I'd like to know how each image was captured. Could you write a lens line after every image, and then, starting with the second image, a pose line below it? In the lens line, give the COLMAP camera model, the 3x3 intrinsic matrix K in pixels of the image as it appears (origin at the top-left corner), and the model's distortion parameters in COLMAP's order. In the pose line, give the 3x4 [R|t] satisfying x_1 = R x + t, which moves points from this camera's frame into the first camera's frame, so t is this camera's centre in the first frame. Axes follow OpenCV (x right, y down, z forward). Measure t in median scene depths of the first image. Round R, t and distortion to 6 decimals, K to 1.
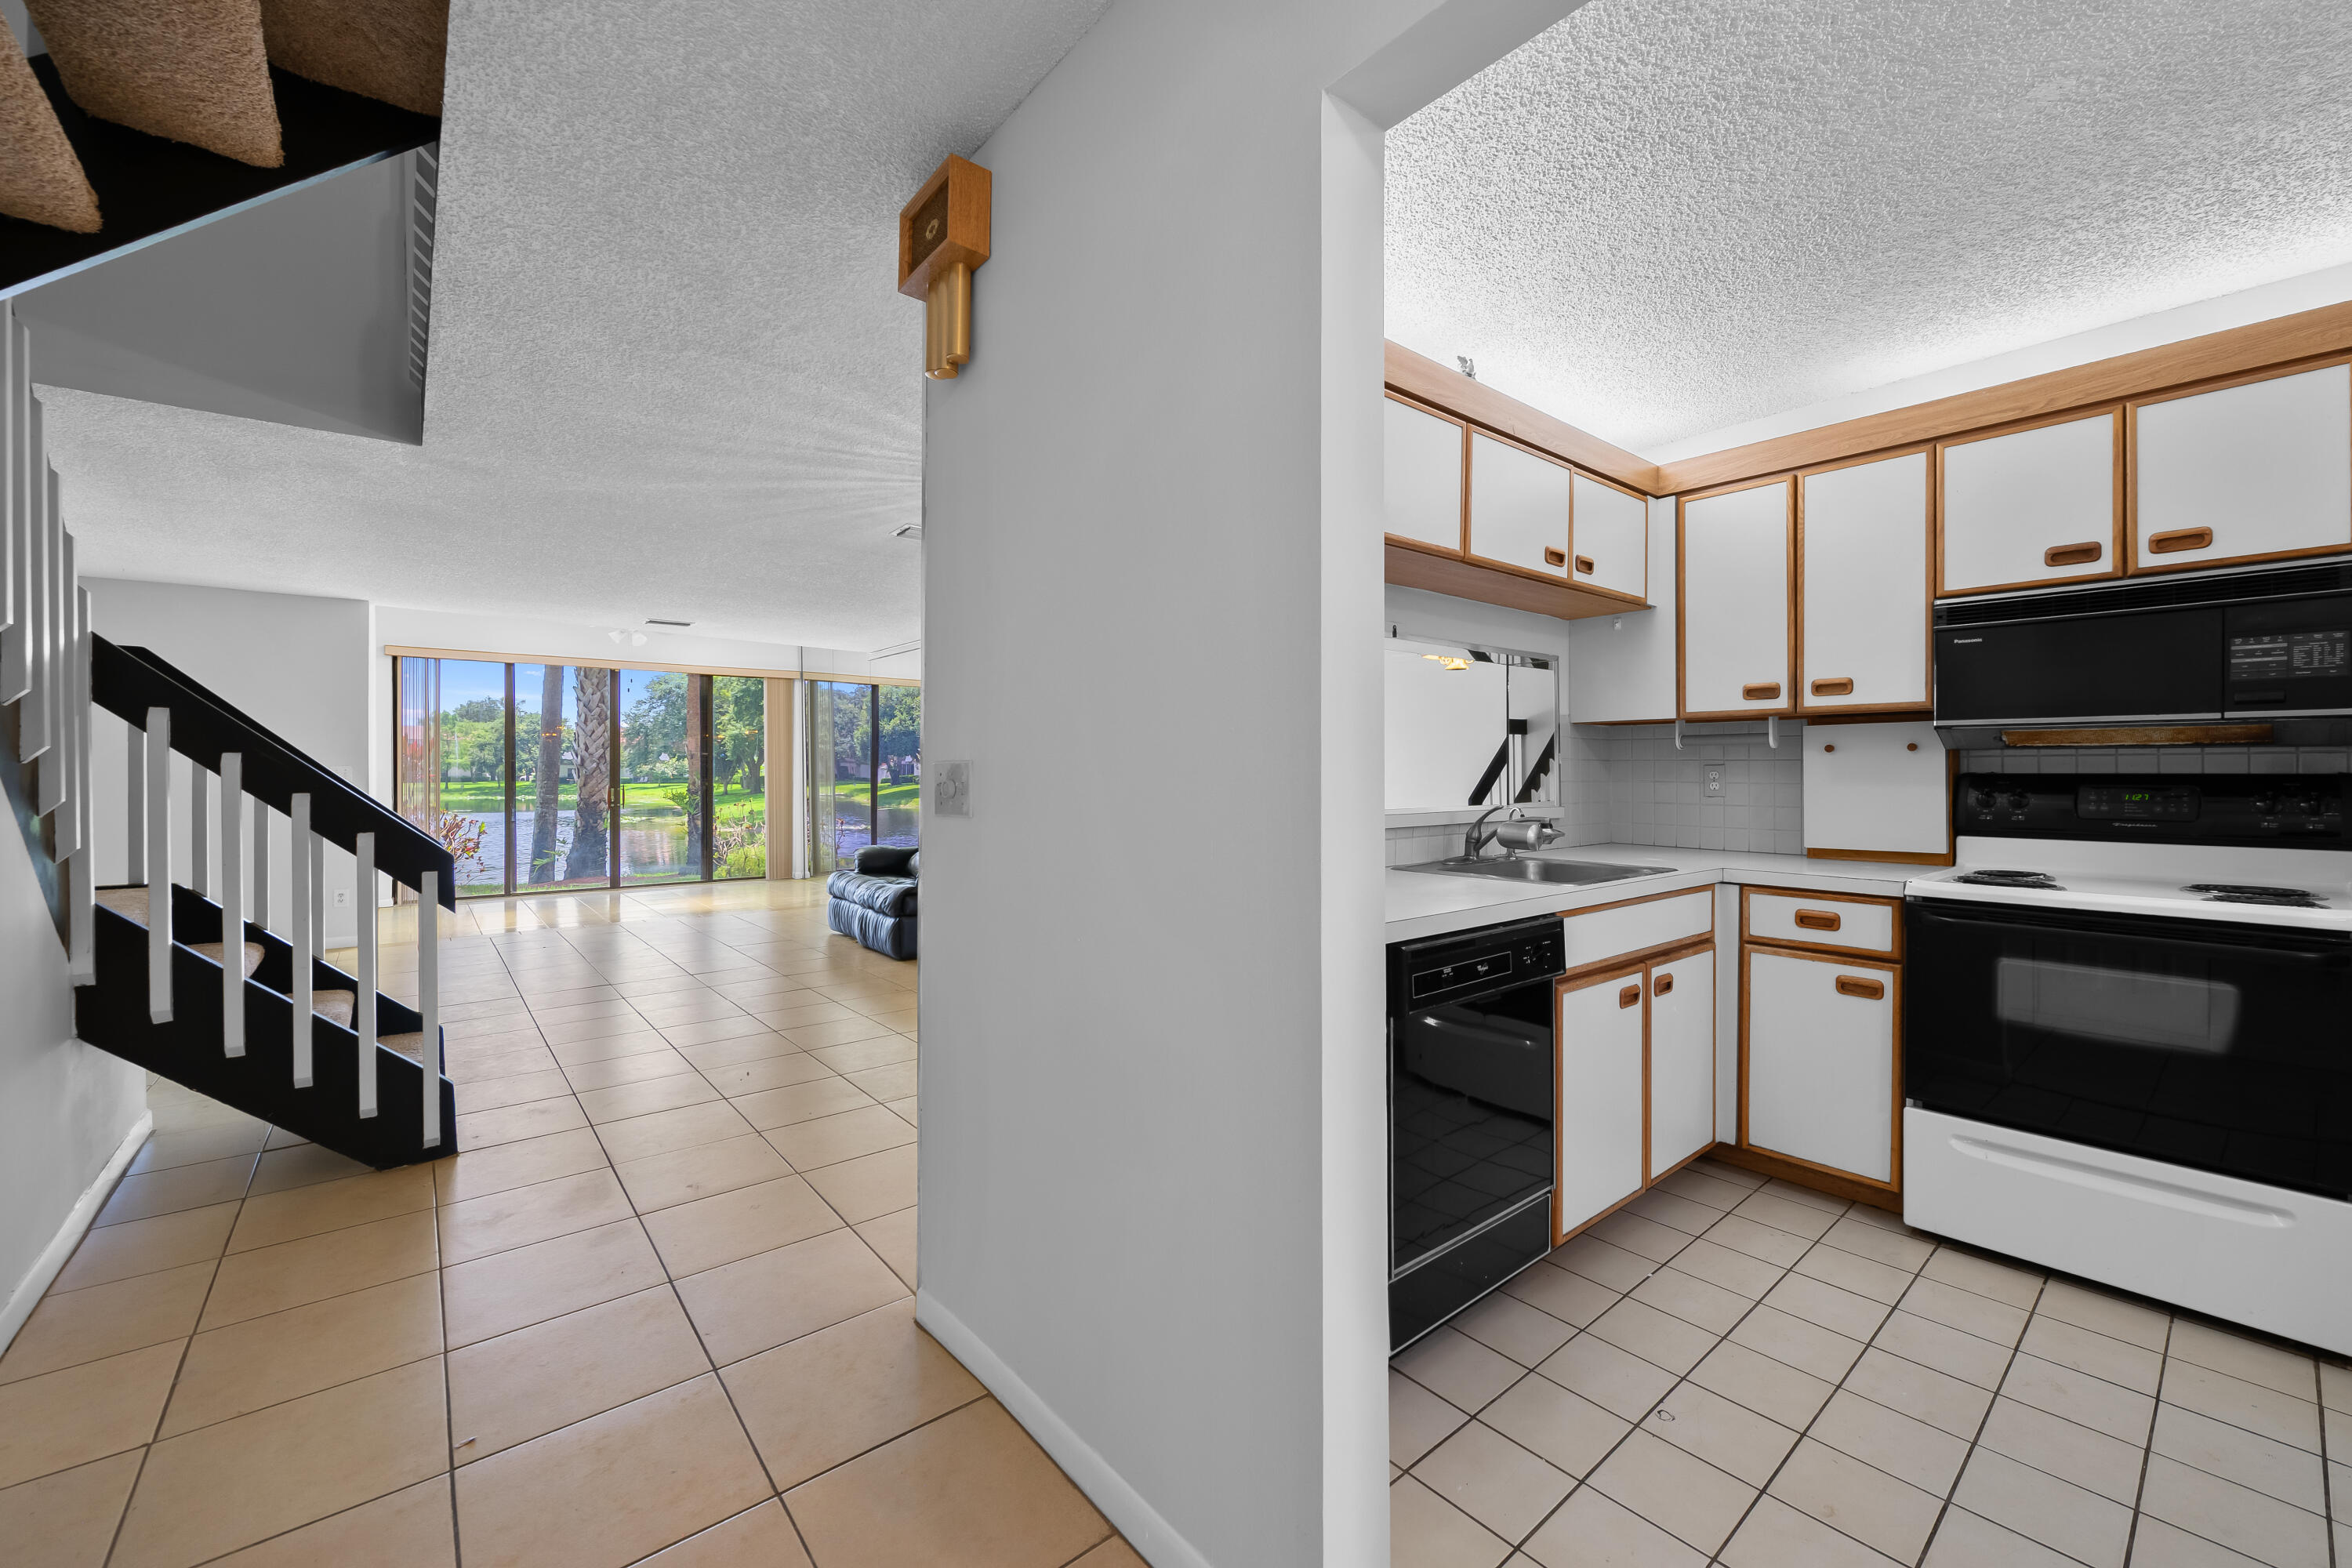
lens RADIAL K [[936.2, 0, 1189.0], [0, 936.2, 774.5], [0, 0, 1]] dist [-0.002377, -0.002972]
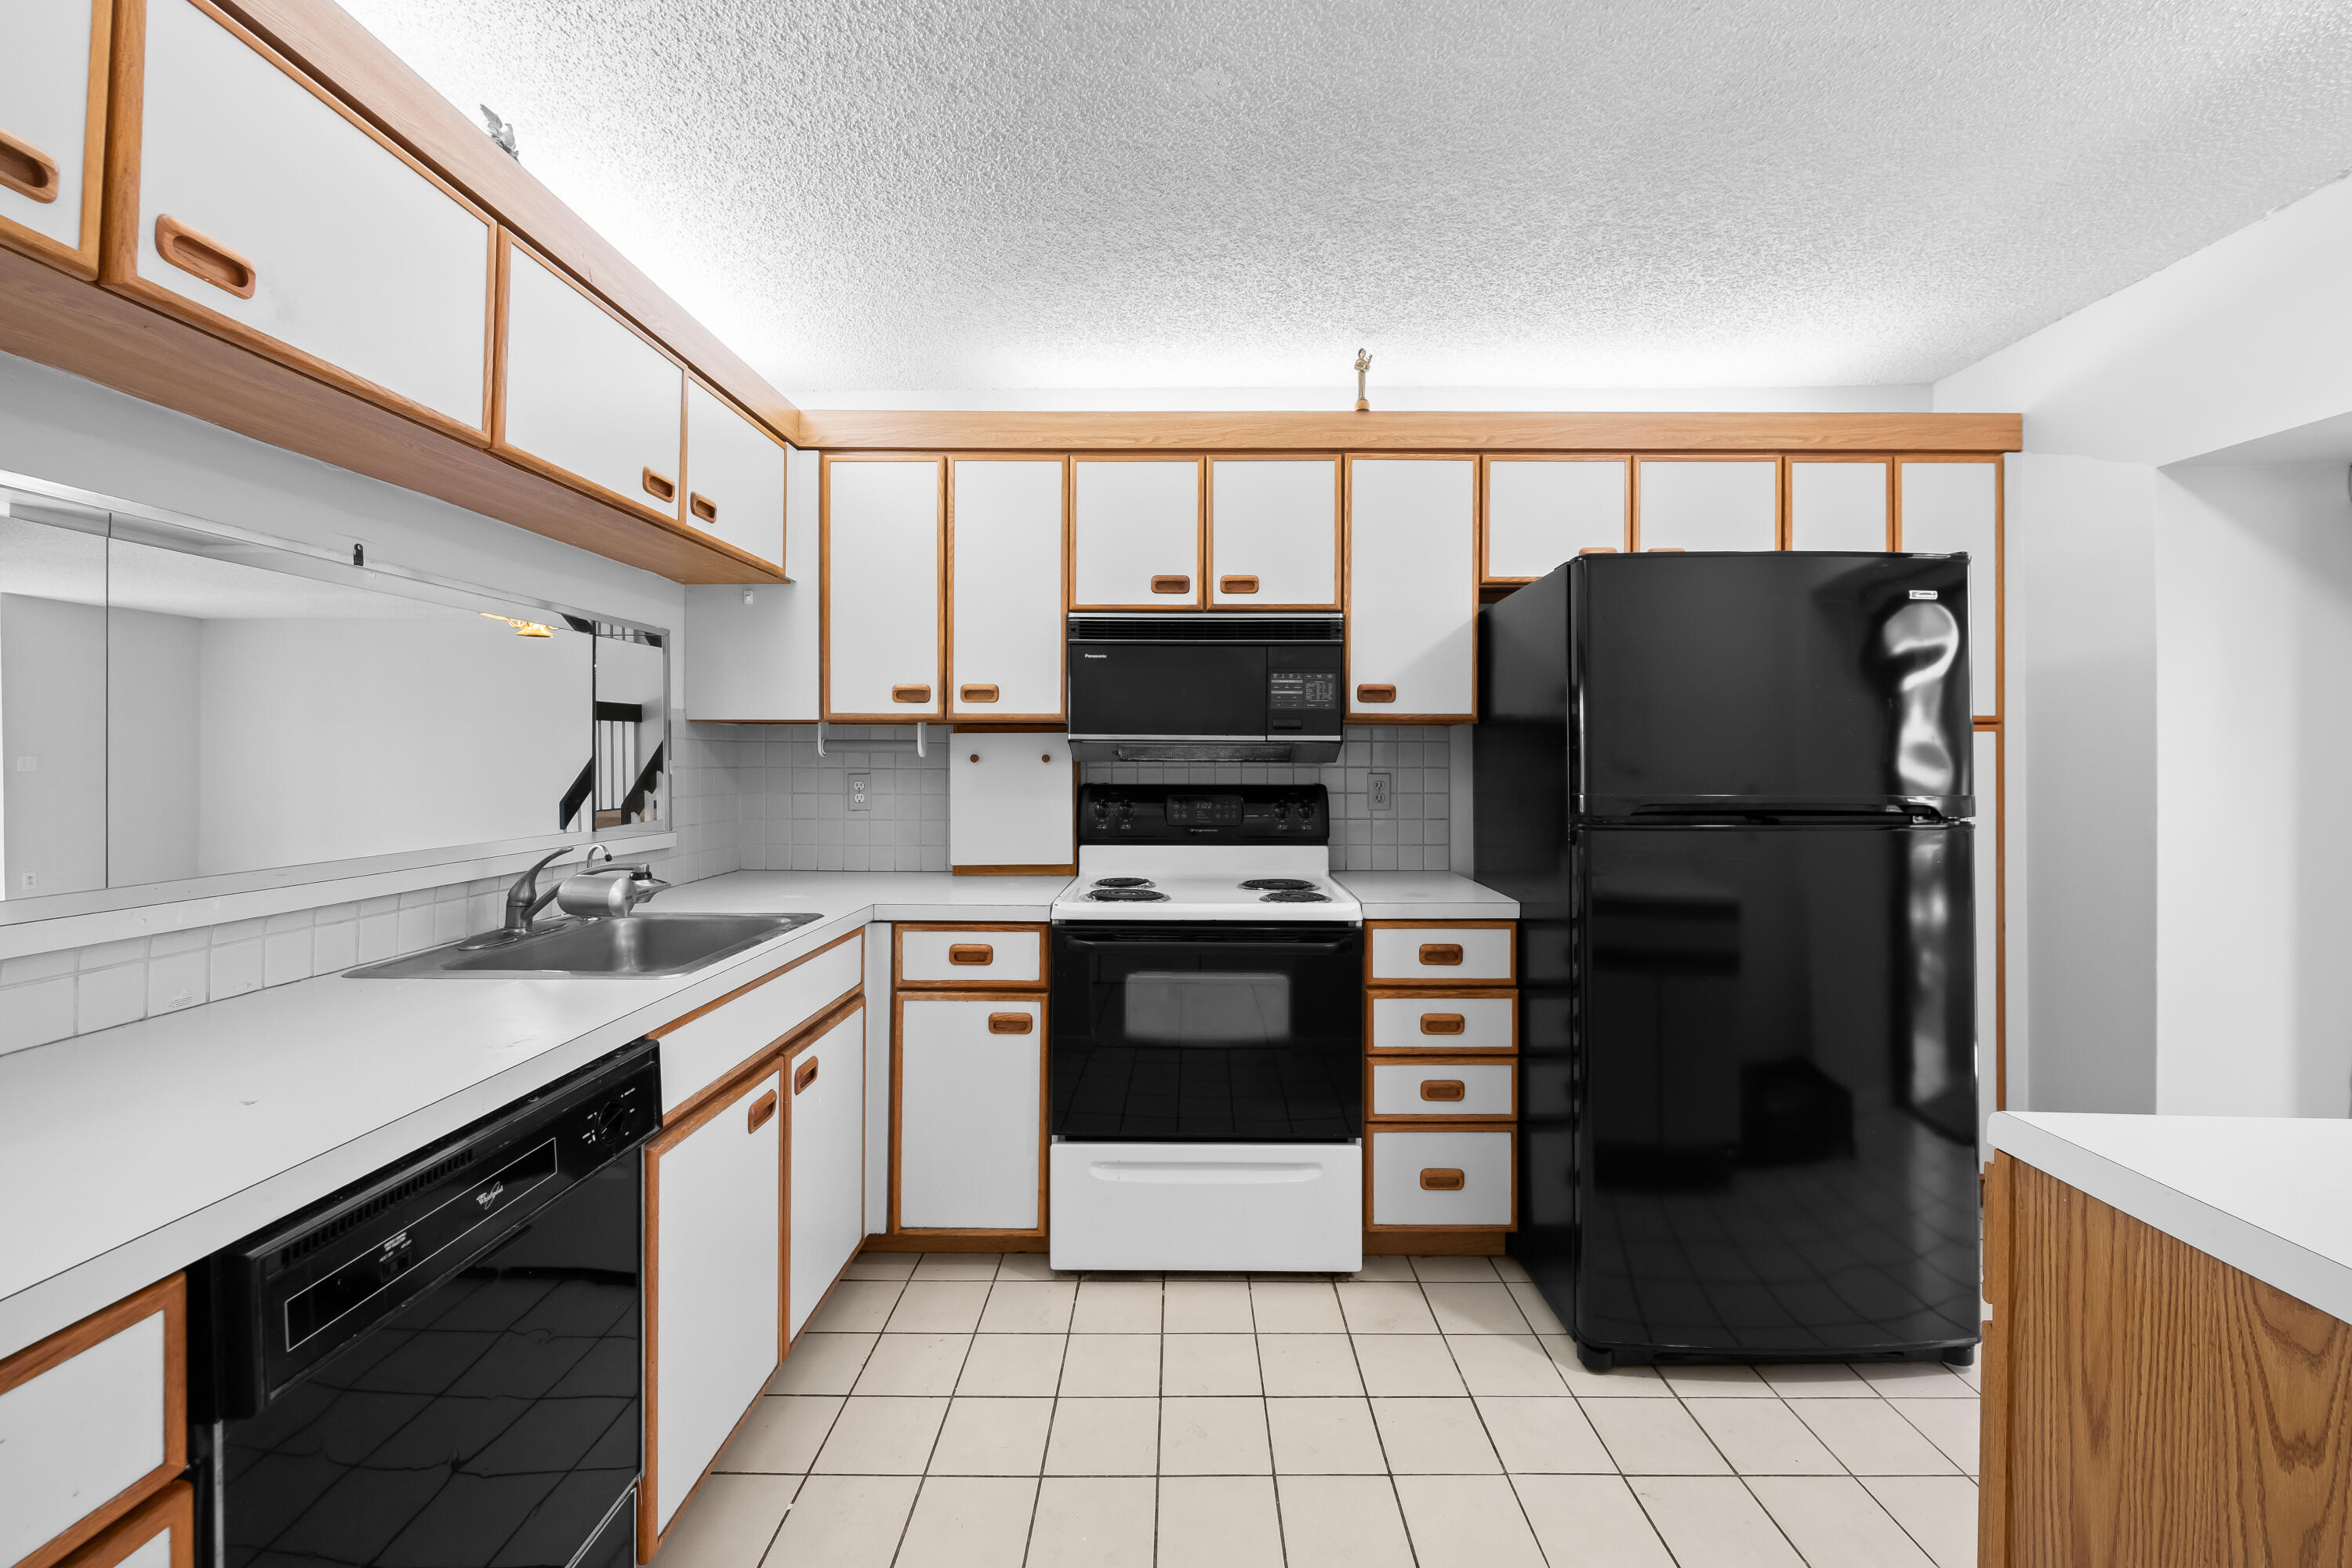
lens RADIAL K [[936.2, 0, 1180.3], [0, 936.2, 754.9], [0, 0, 1]] dist [-0.002377, -0.002972]
pose [[0.652279, 0.005720, 0.757958, 0.116190], [-0.001142, 0.999978, -0.006564, -0.027253], [-0.757978, 0.003416, 0.652271, 0.247426]]
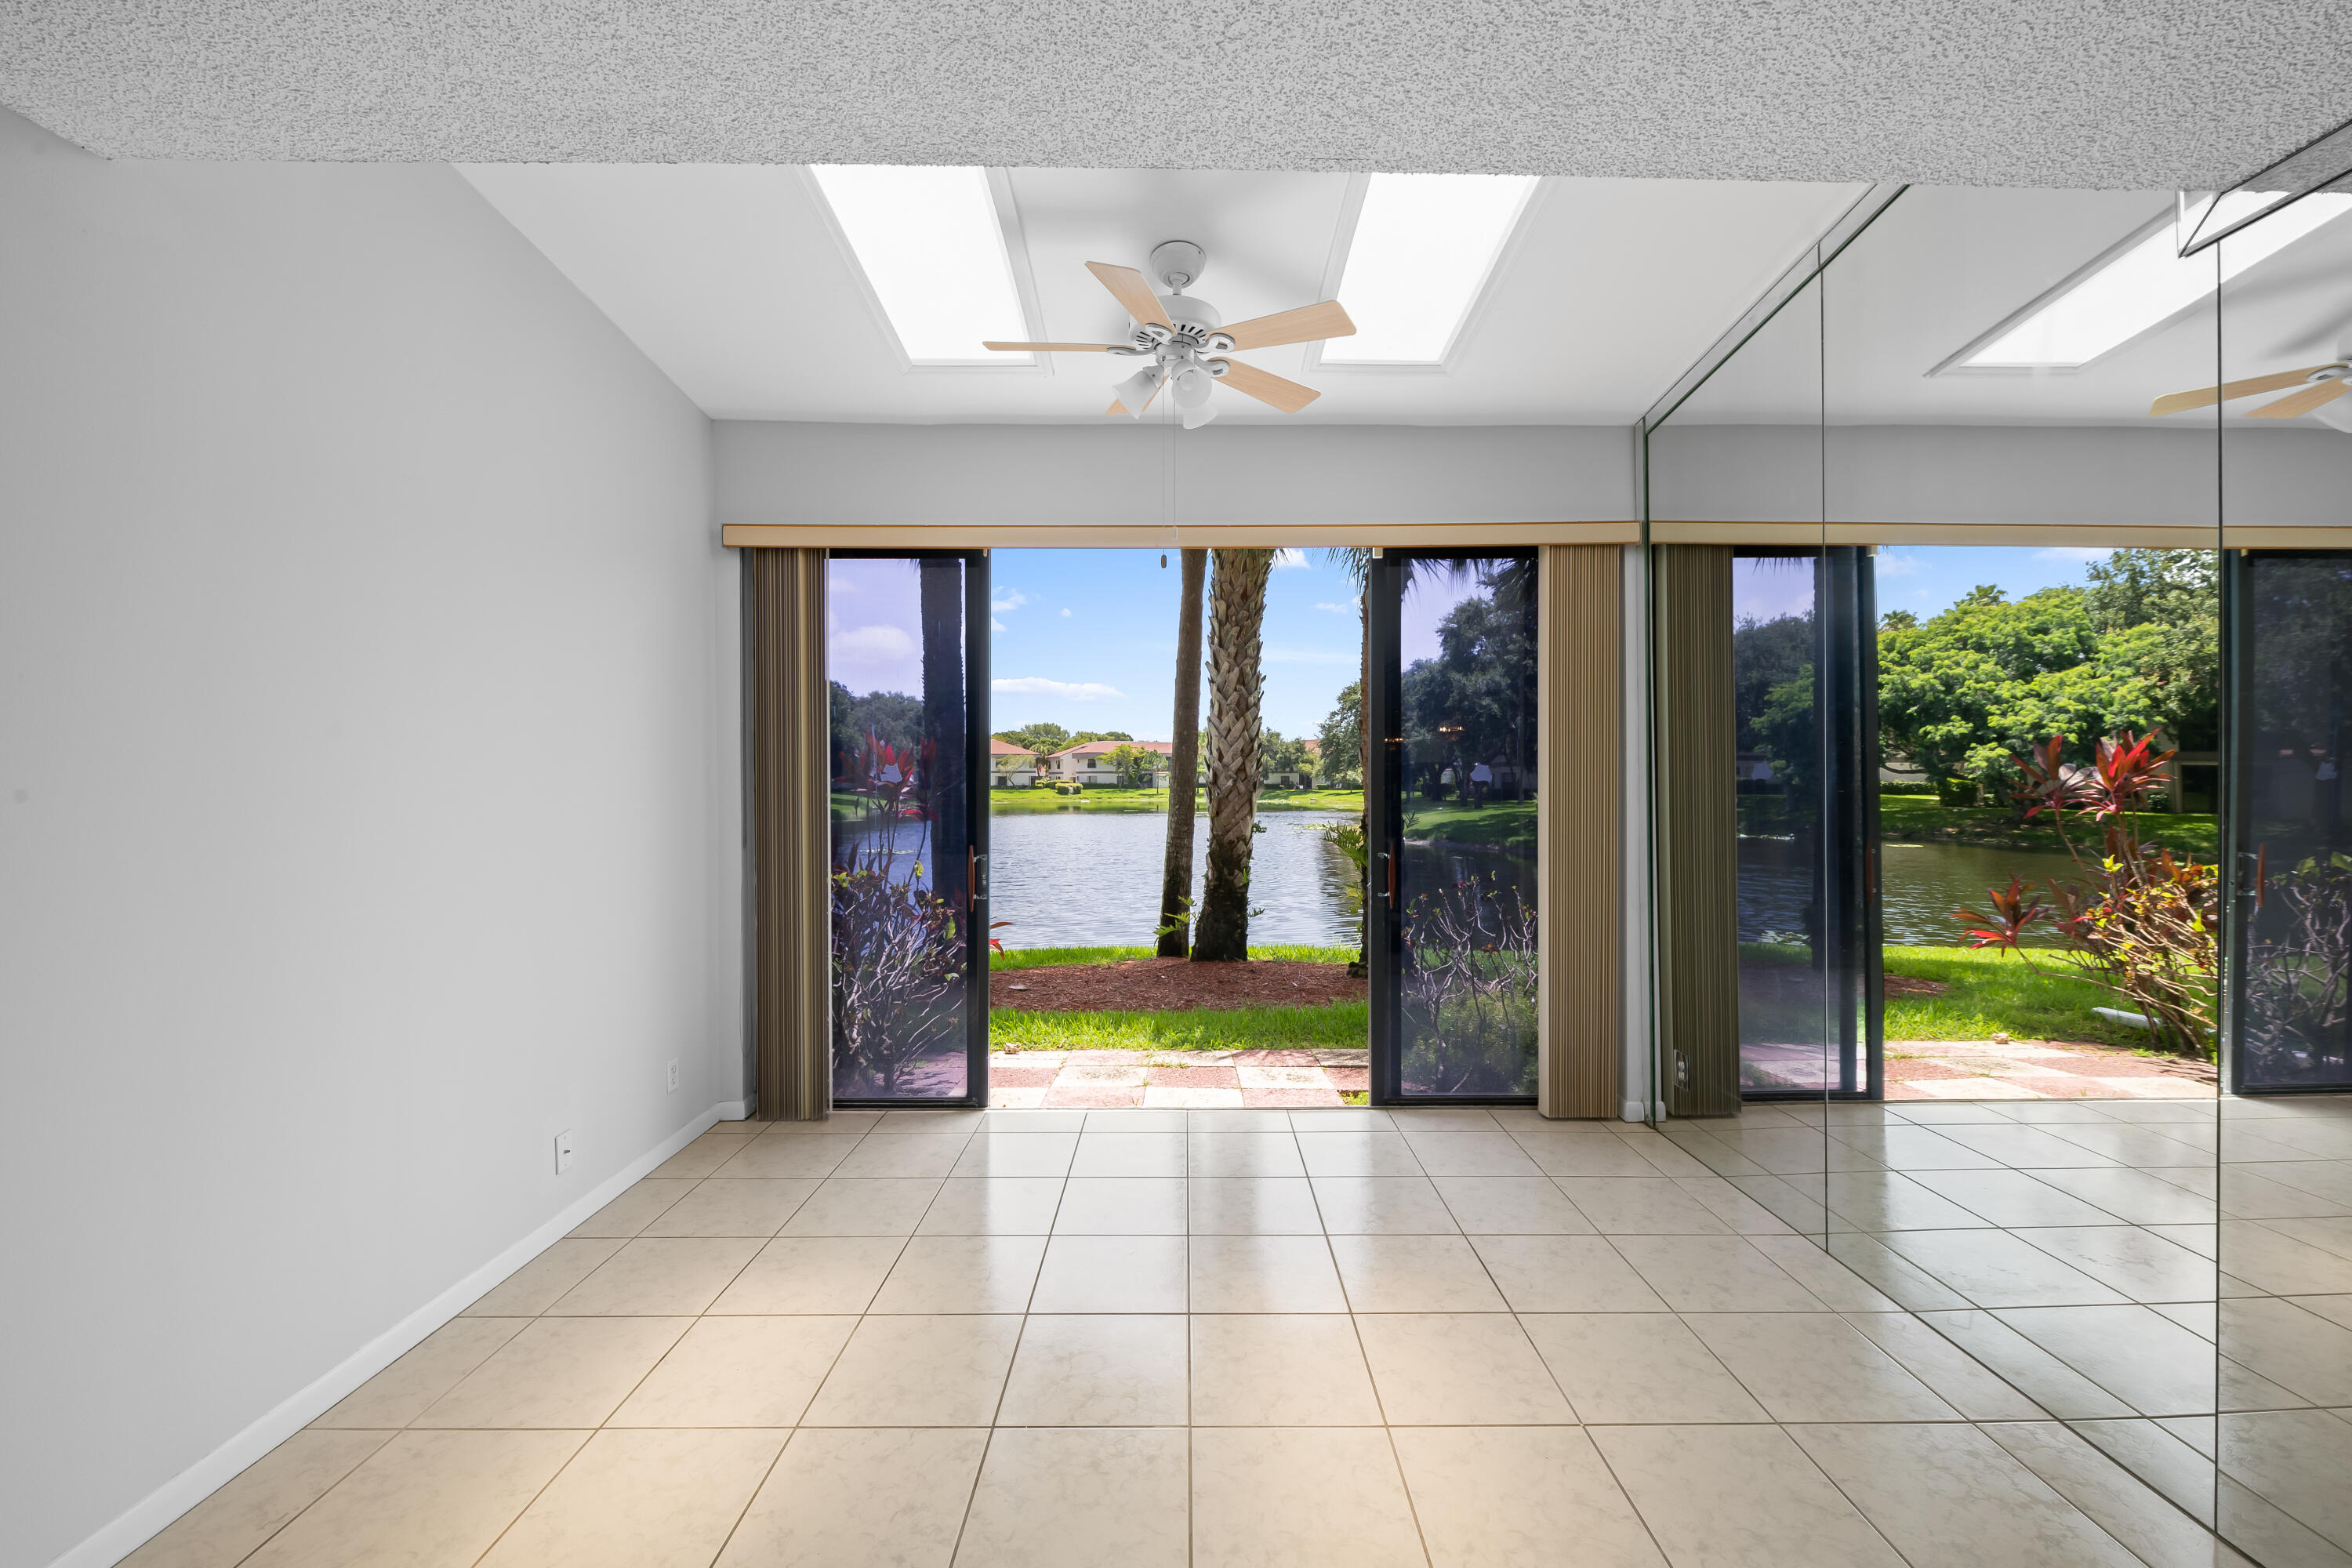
lens RADIAL K [[936.2, 0, 1195.0], [0, 936.2, 776.0], [0, 0, 1]] dist [-0.002377, -0.002972]
pose [[0.775868, -0.002816, -0.630889, -1.293019], [-0.000459, 0.999987, -0.005027, -0.057894], [0.630895, 0.004190, 0.775857, 2.494189]]
